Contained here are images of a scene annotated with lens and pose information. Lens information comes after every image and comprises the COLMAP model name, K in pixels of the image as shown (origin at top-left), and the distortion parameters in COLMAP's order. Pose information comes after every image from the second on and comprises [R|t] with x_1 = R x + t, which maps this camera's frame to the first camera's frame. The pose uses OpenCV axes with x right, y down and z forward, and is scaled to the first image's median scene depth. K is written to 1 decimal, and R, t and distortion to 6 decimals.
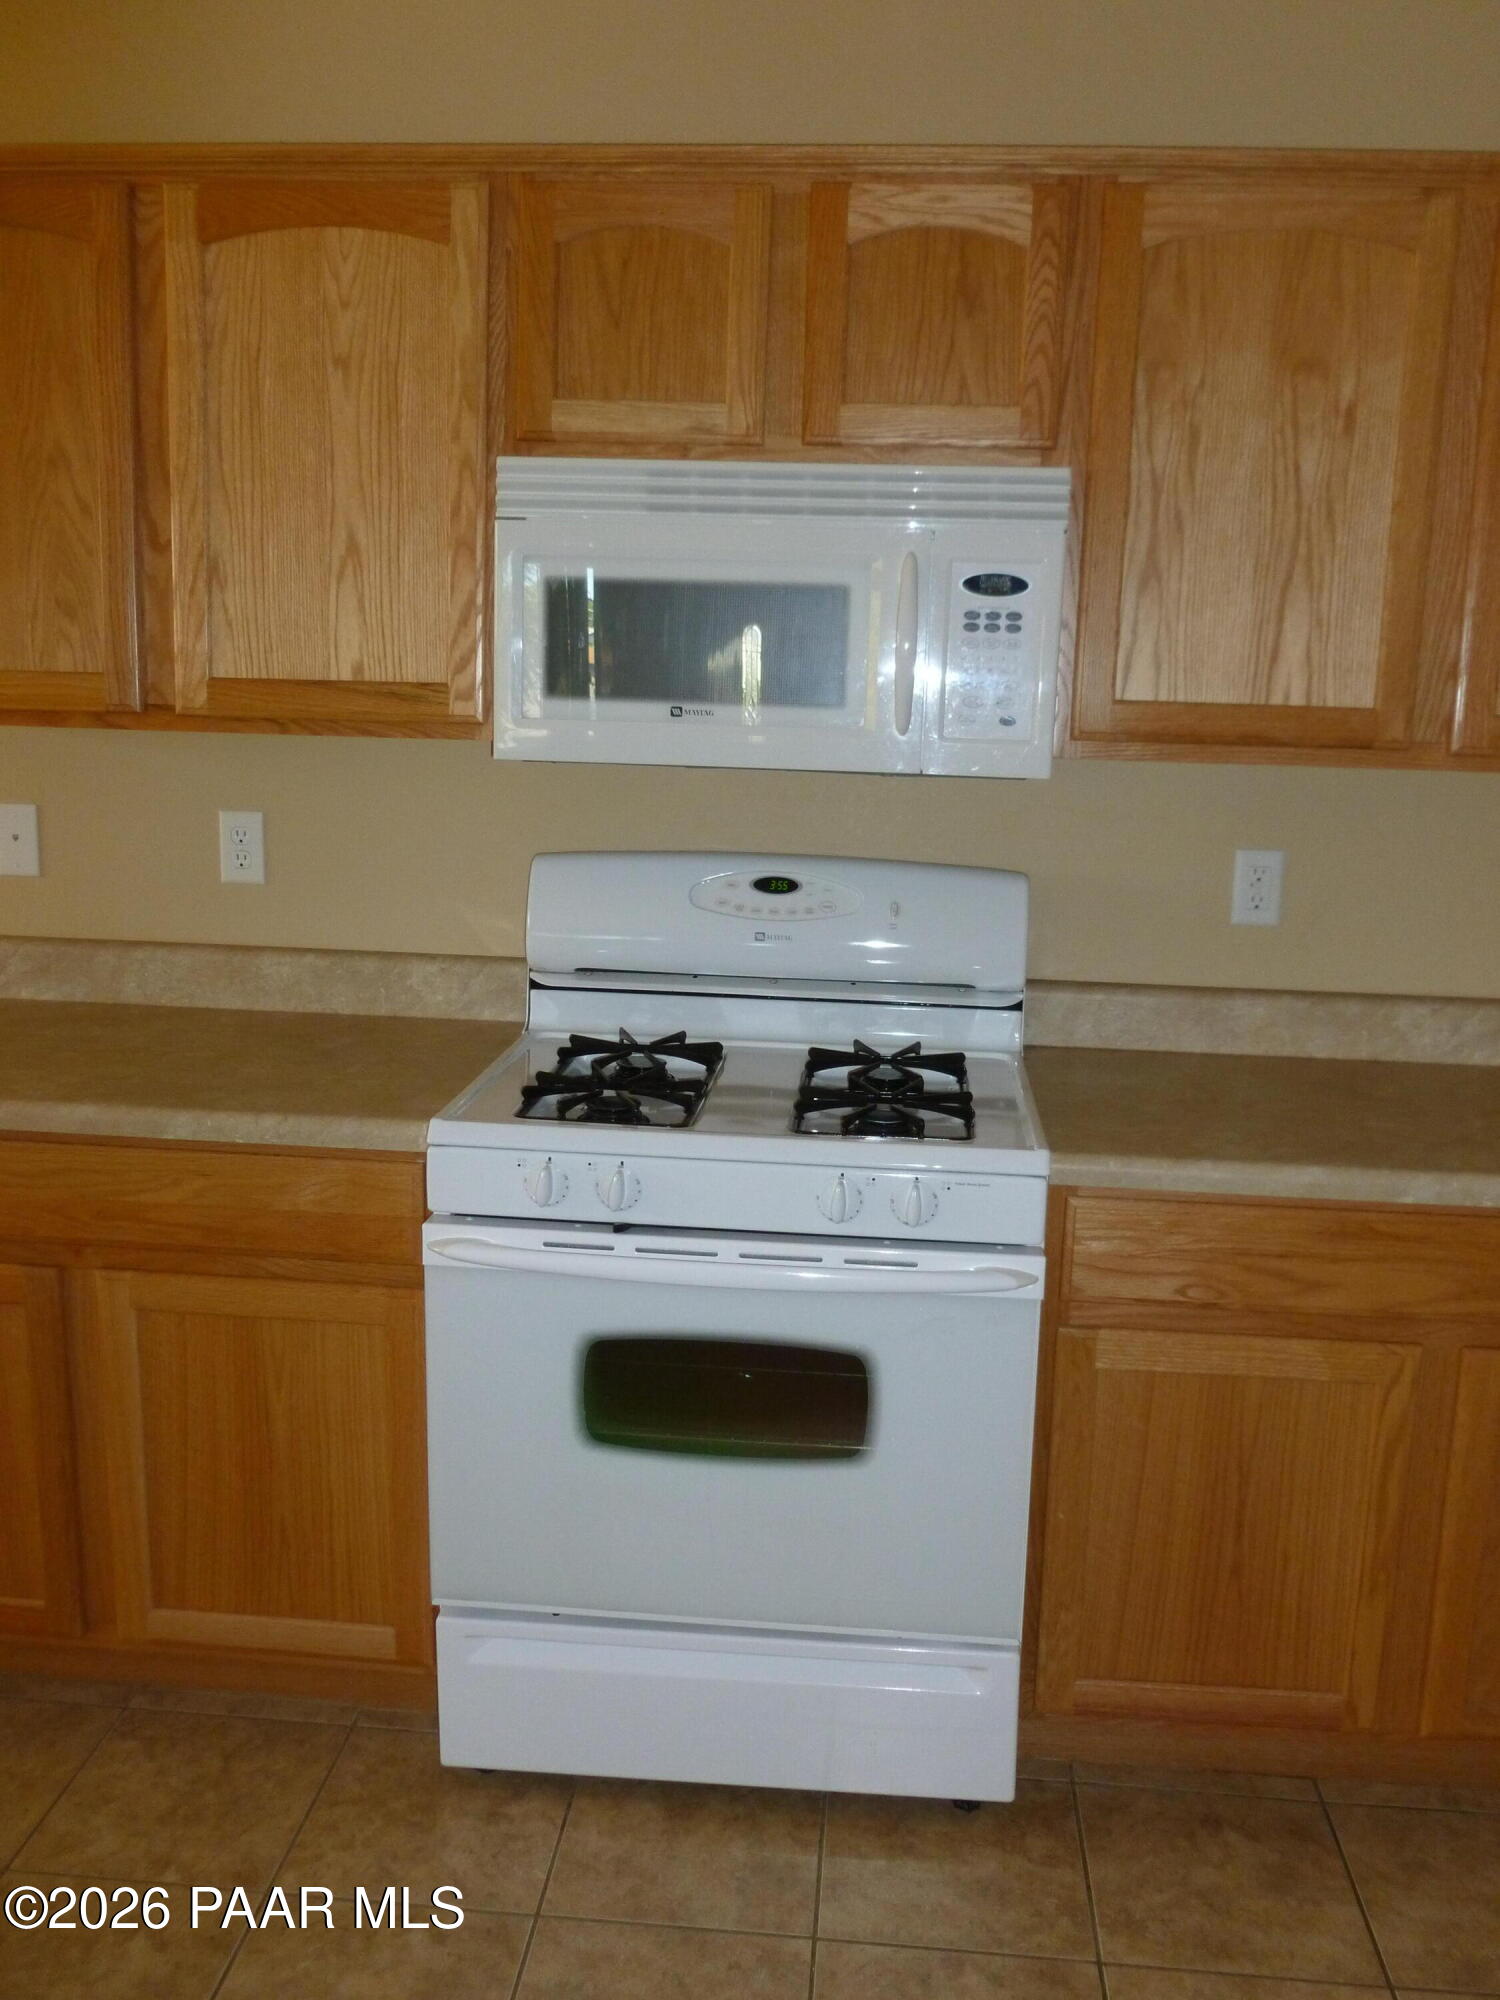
lens RADIAL K [[1645.6, 0, 757.4], [0, 1645.6, 987.8], [0, 0, 1]] dist [-0.018560, -0.002175]
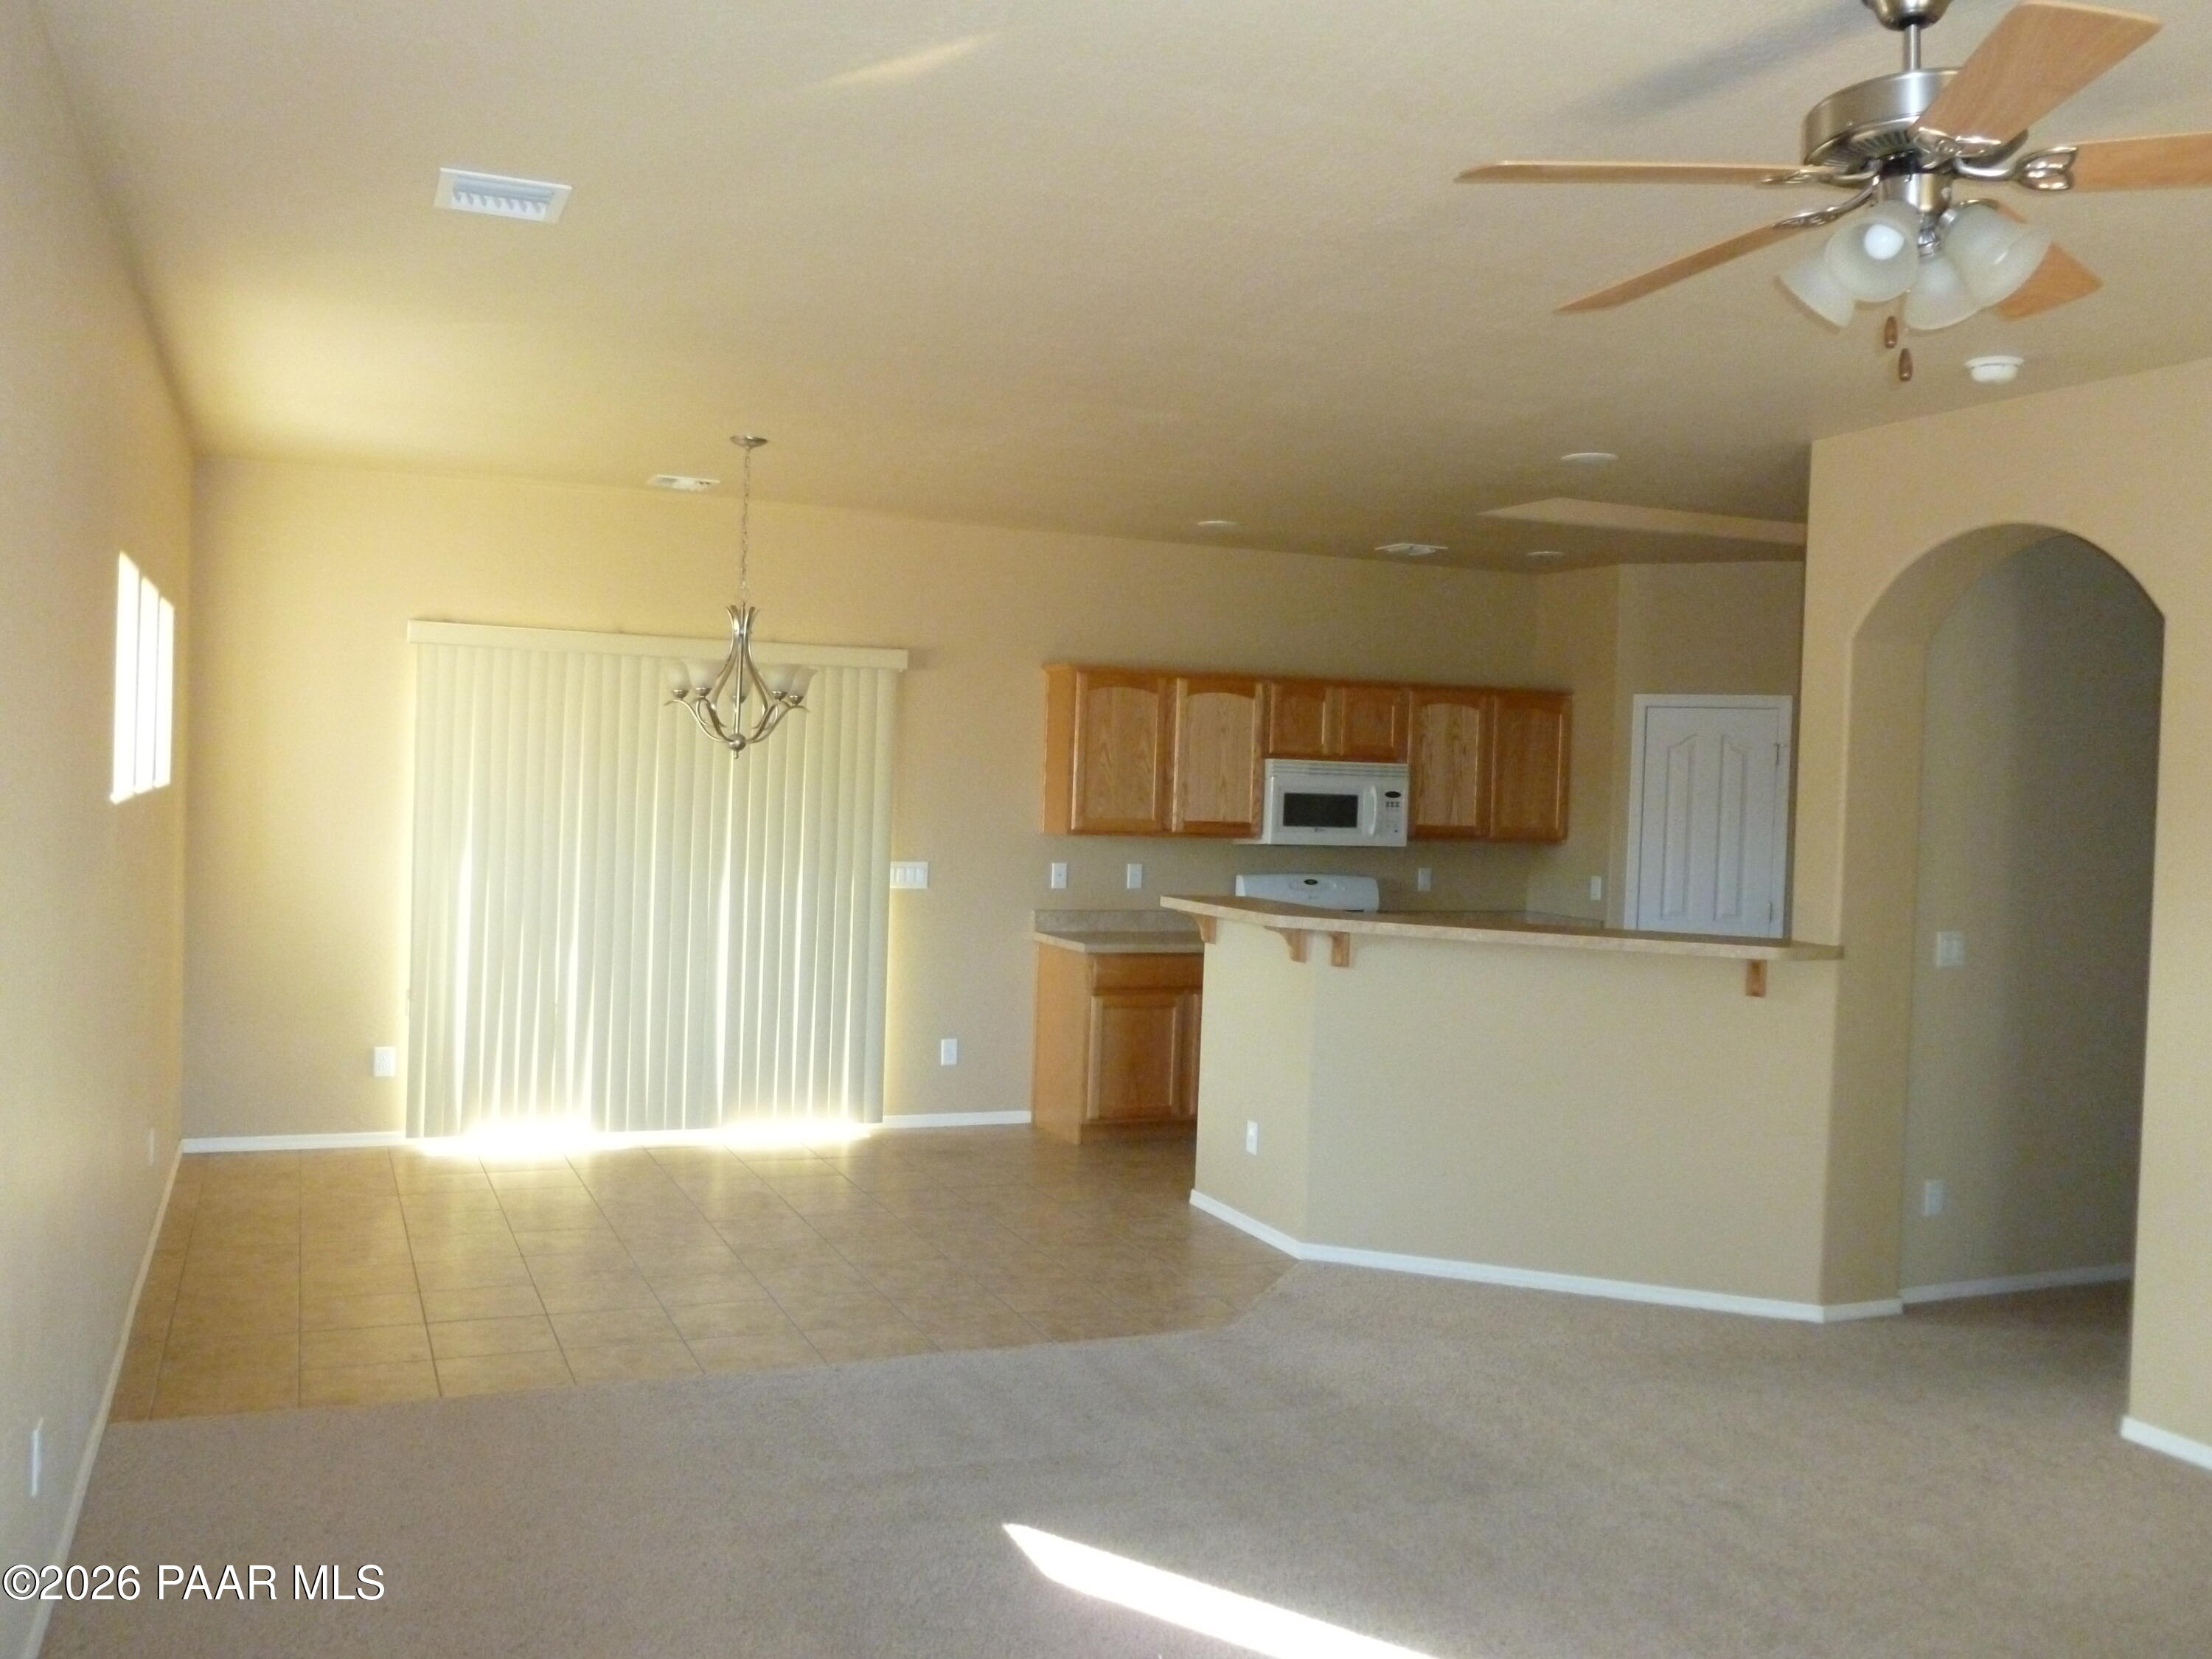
lens RADIAL K [[1820.0, 0, 1106.0], [0, 1820.0, 829.5], [0, 0, 1]] dist [-0.018560, -0.002175]
pose [[0.878887, -0.012101, 0.476876, -2.262418], [0.085030, 0.987643, -0.131648, 0.300822], [-0.469390, 0.156253, 0.869056, -2.135657]]
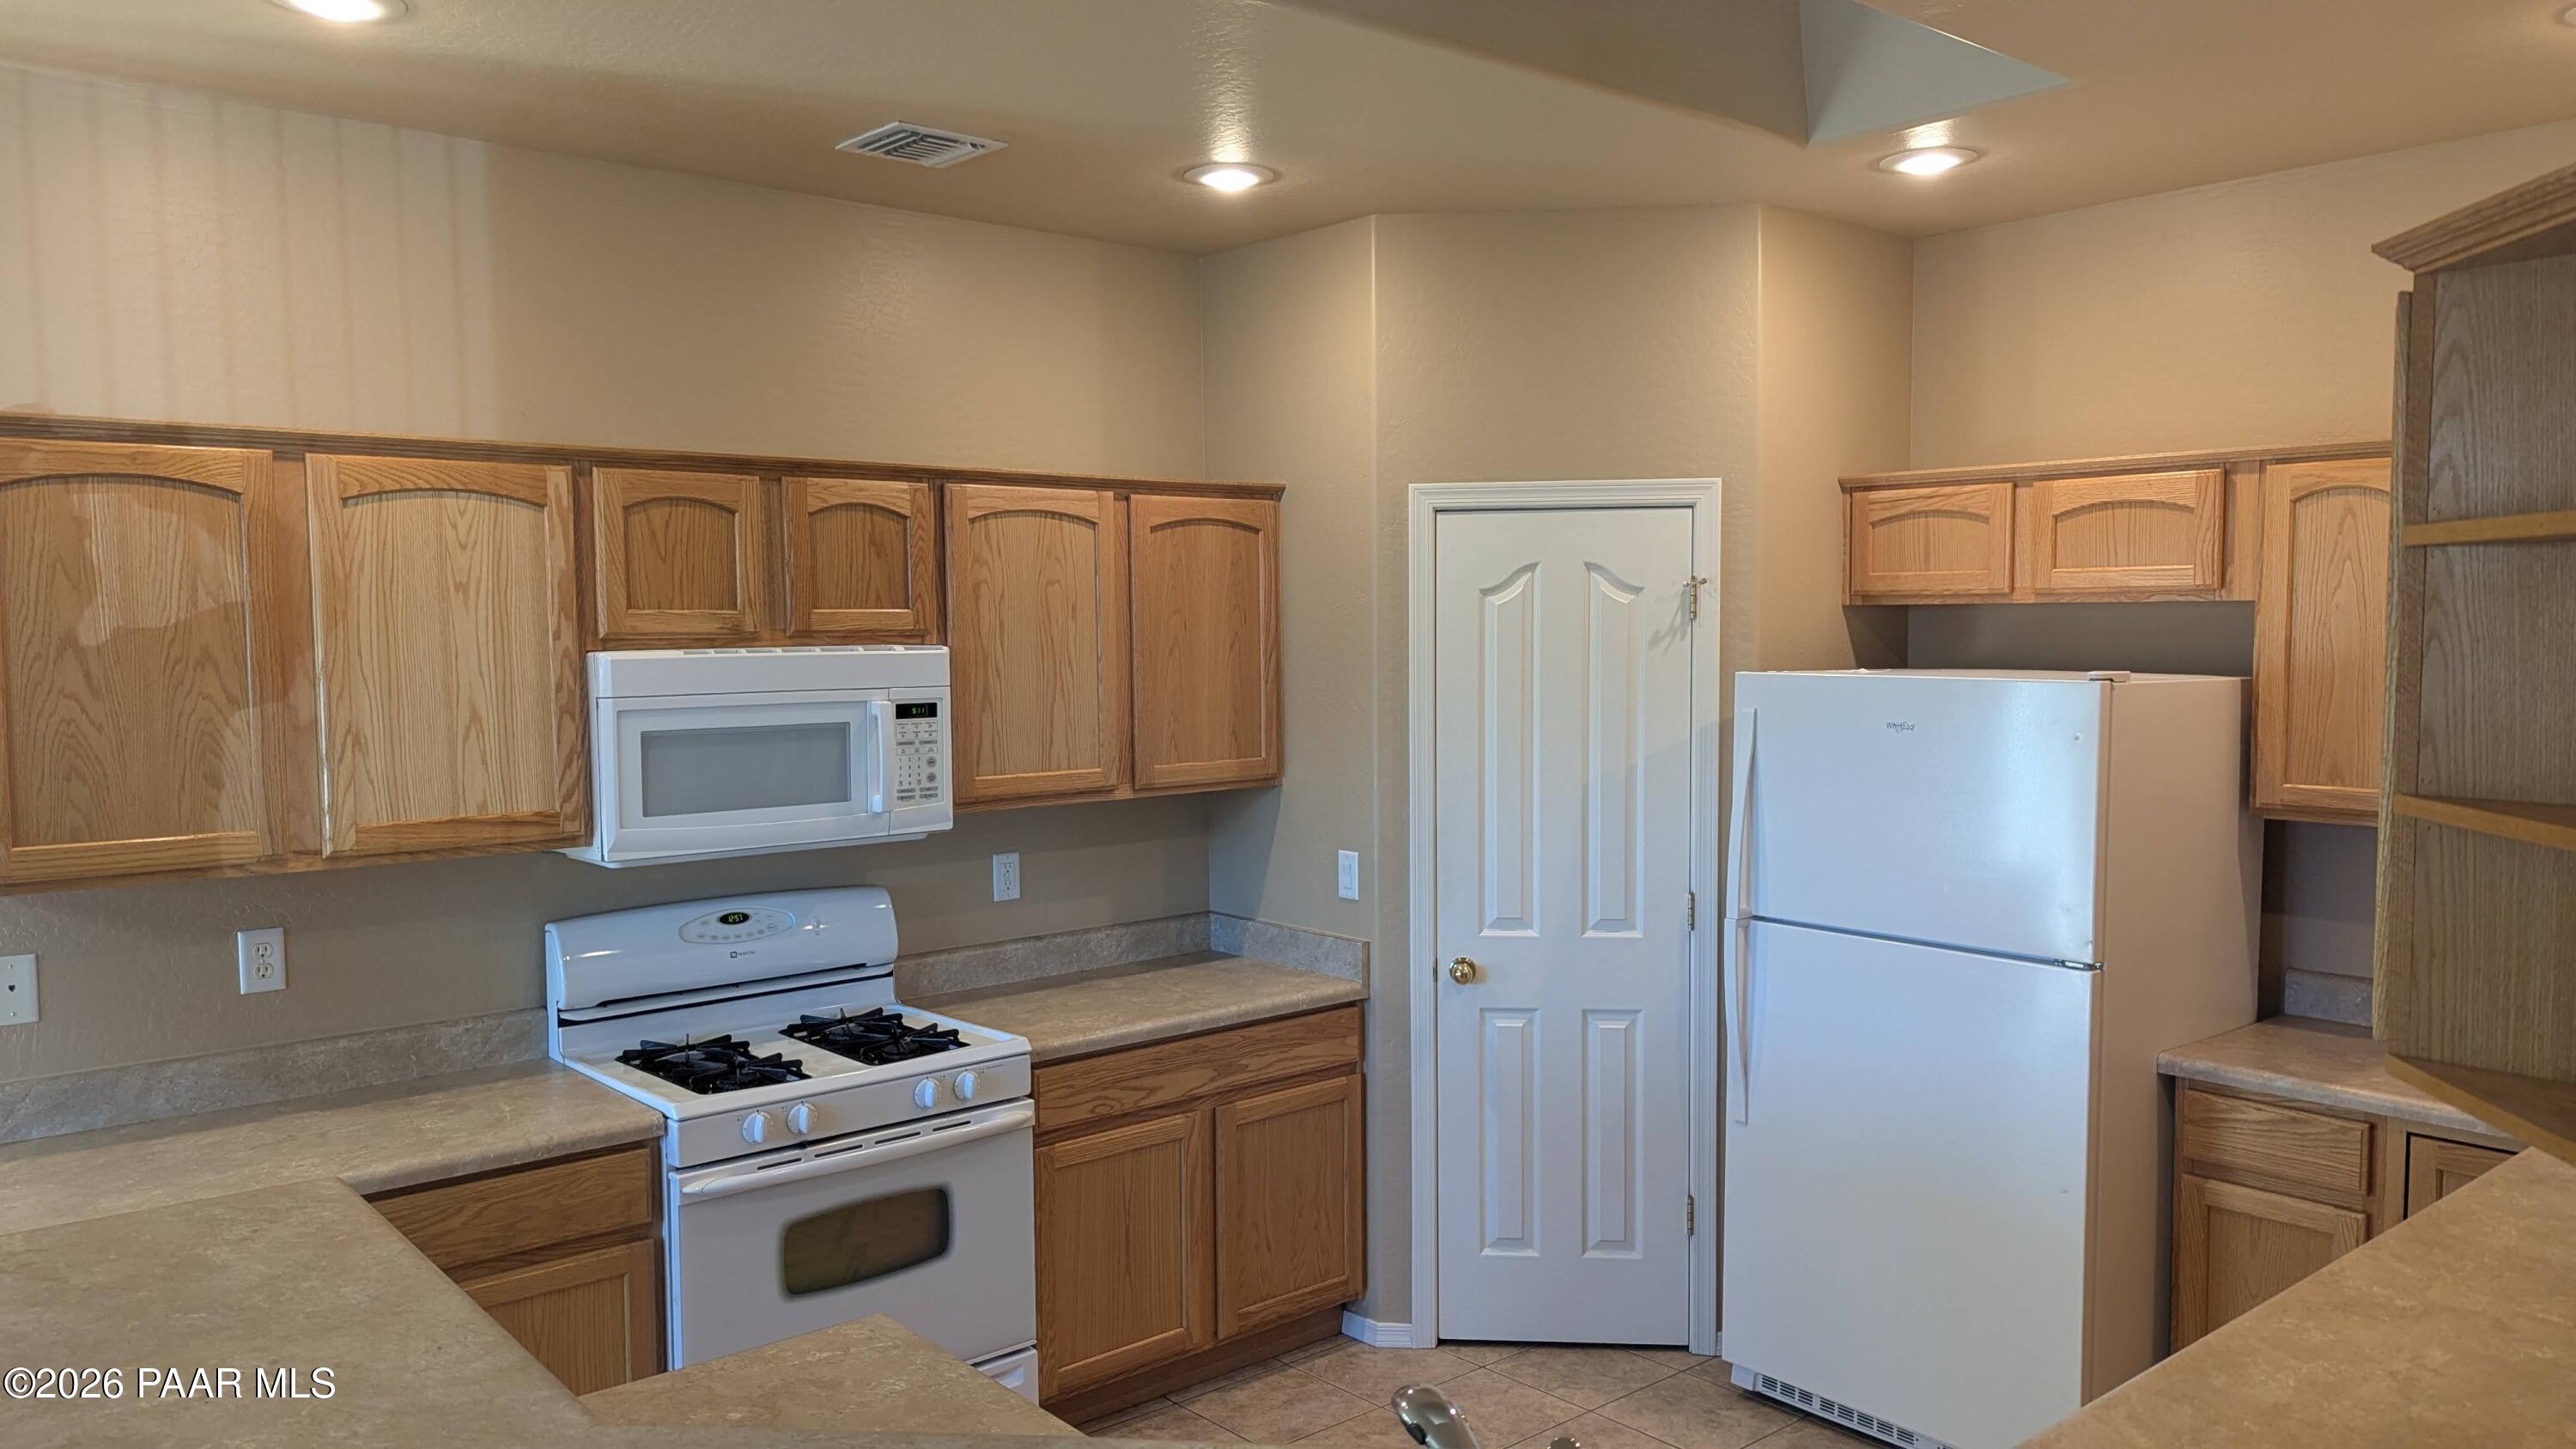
lens RADIAL K [[1813.2, 0, 1288.0], [0, 1813.2, 724.5], [0, 0, 1]] dist [0.070767, -0.066896]
pose [[0.703902, -0.074637, 0.706365, -0.846810], [0.159285, 0.985723, -0.054574, -0.075373], [-0.692207, 0.150928, 0.705741, -0.524715]]
